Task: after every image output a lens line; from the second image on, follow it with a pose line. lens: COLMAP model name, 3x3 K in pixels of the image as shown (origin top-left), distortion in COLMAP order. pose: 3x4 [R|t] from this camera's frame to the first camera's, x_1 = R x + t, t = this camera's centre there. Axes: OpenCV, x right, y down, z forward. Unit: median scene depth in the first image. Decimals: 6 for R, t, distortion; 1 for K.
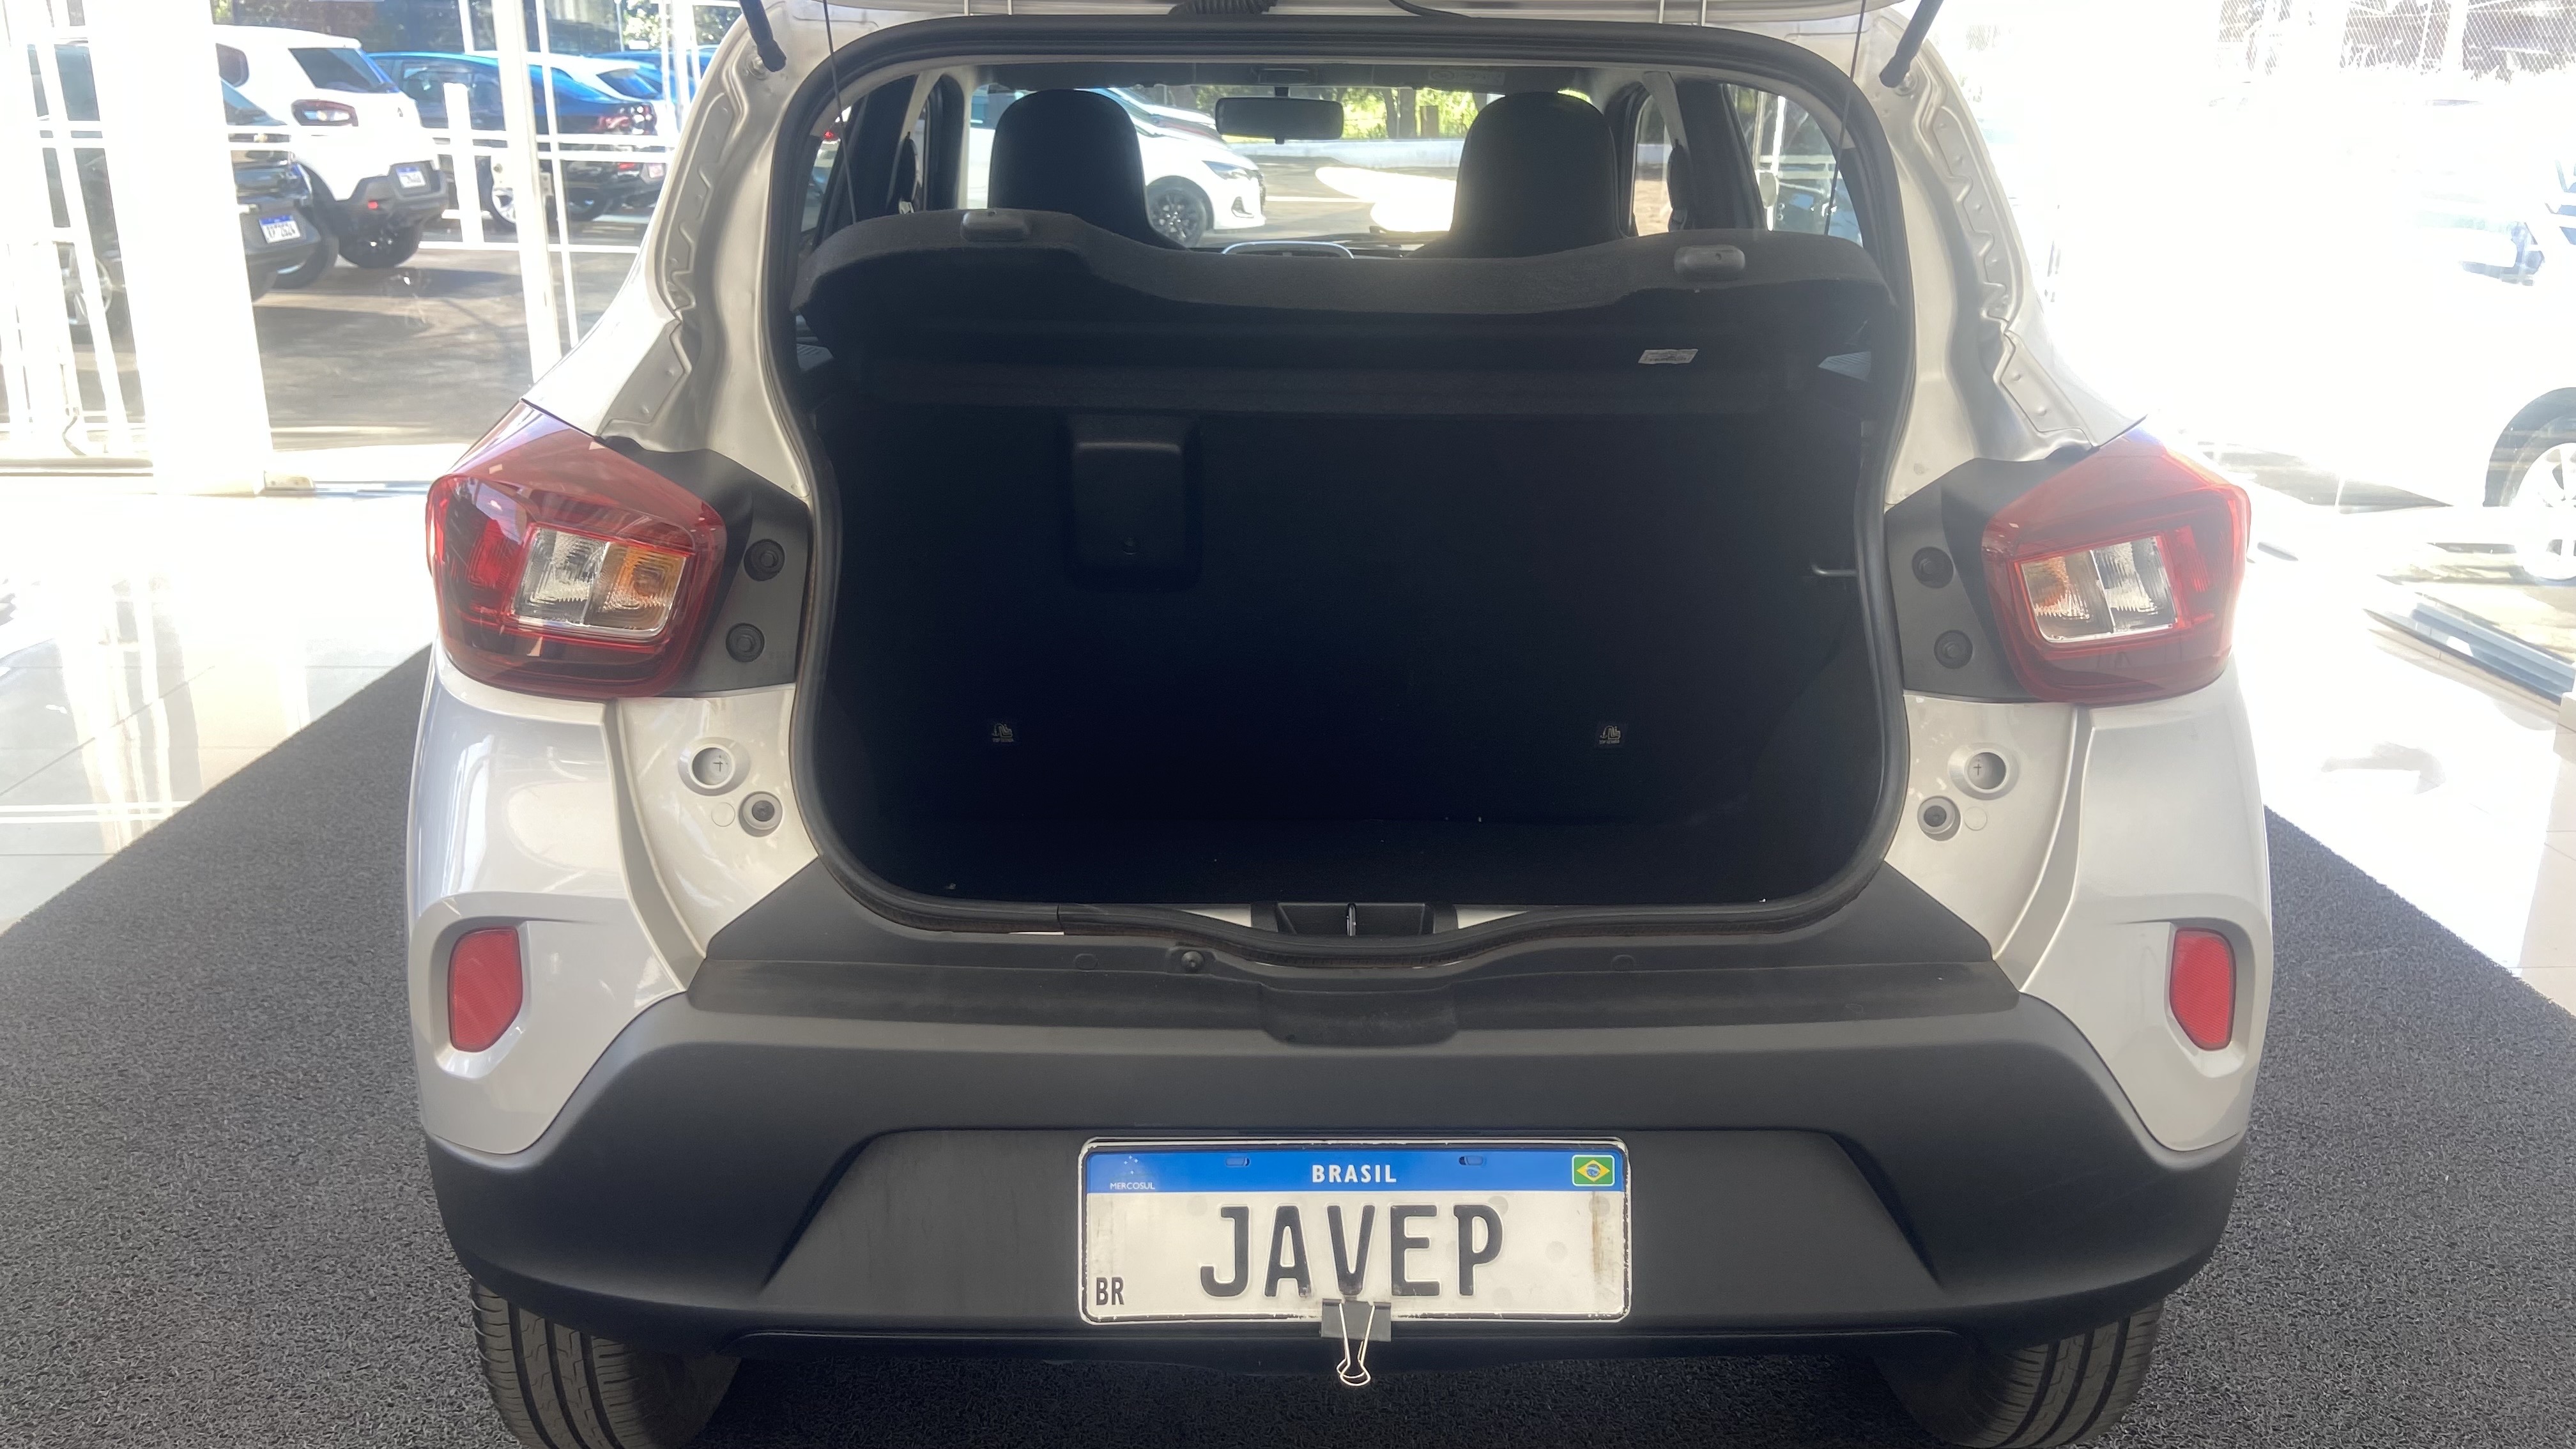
lens RADIAL K [[1982.5, 0, 1258.6], [0, 1982.5, 715.1], [0, 0, 1]] dist [0.063231, -0.119322]
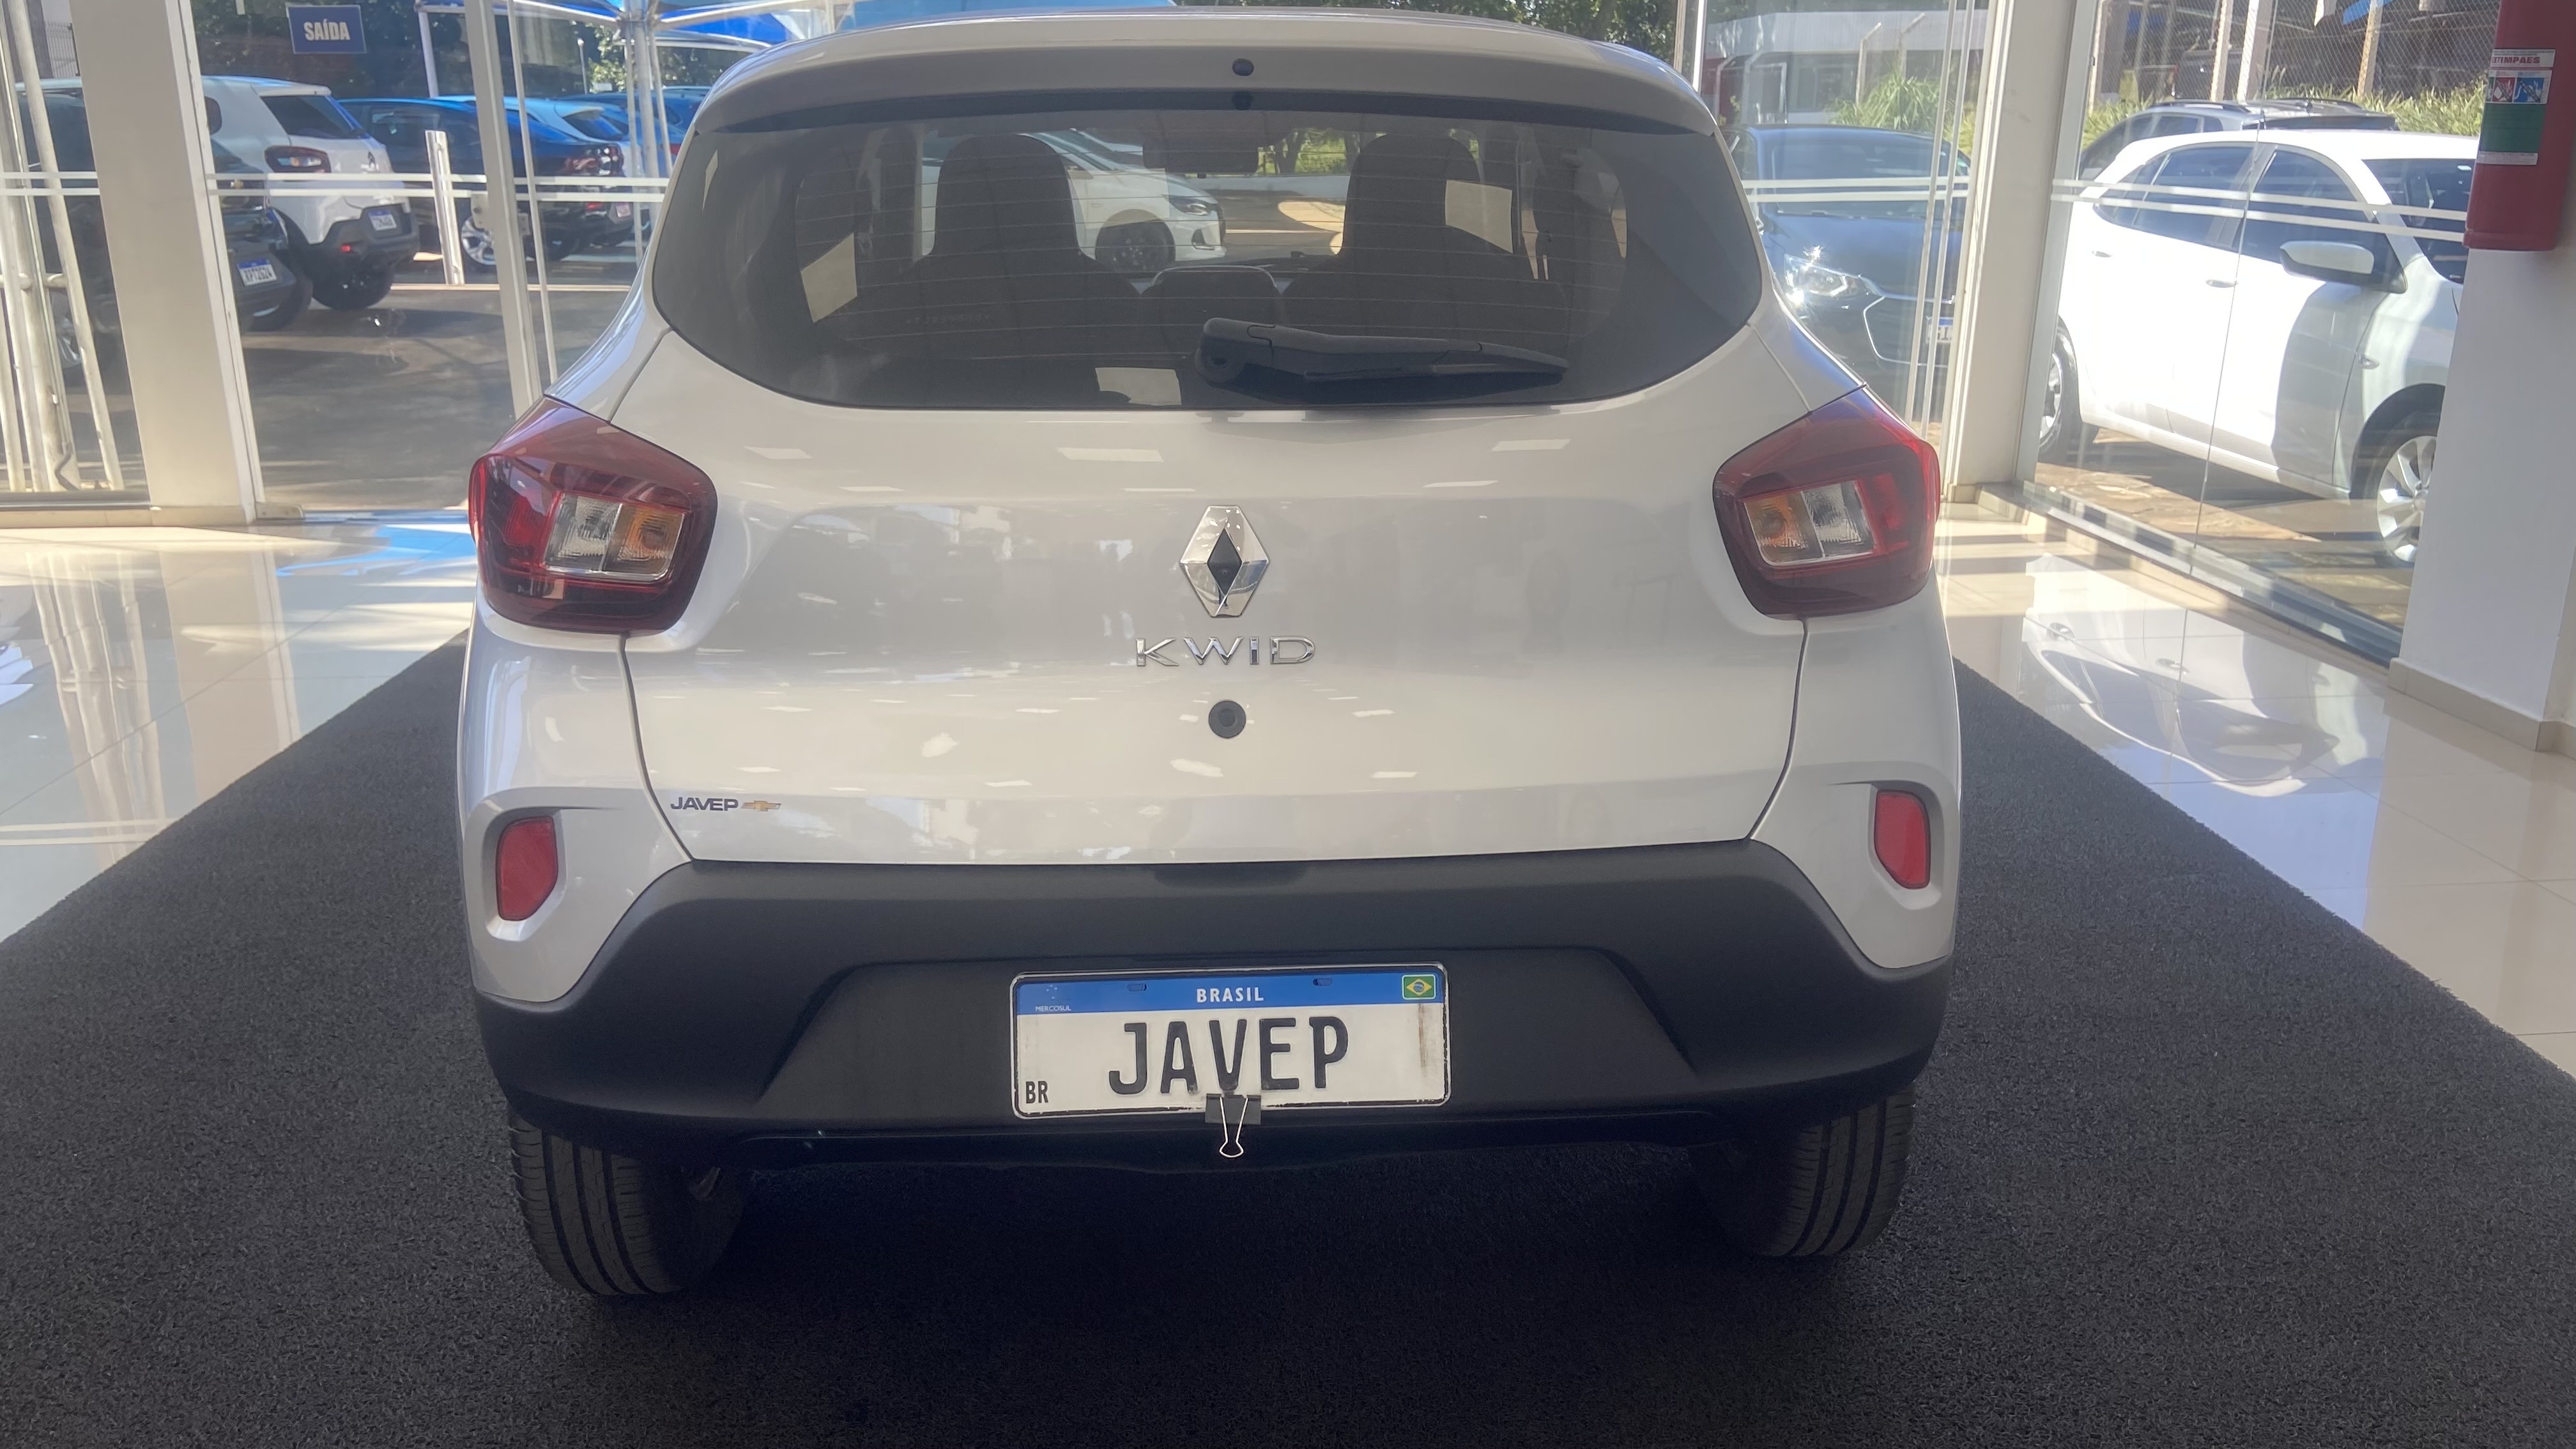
lens RADIAL K [[1970.6, 0, 1288.0], [0, 1970.6, 724.5], [0, 0, 1]] dist [0.081806, -0.151816]
pose [[0.999441, -0.020500, 0.026410, 0.036856], [0.020757, 0.999739, -0.009495, 0.048161], [-0.026209, 0.010038, 0.999606, -0.169135]]
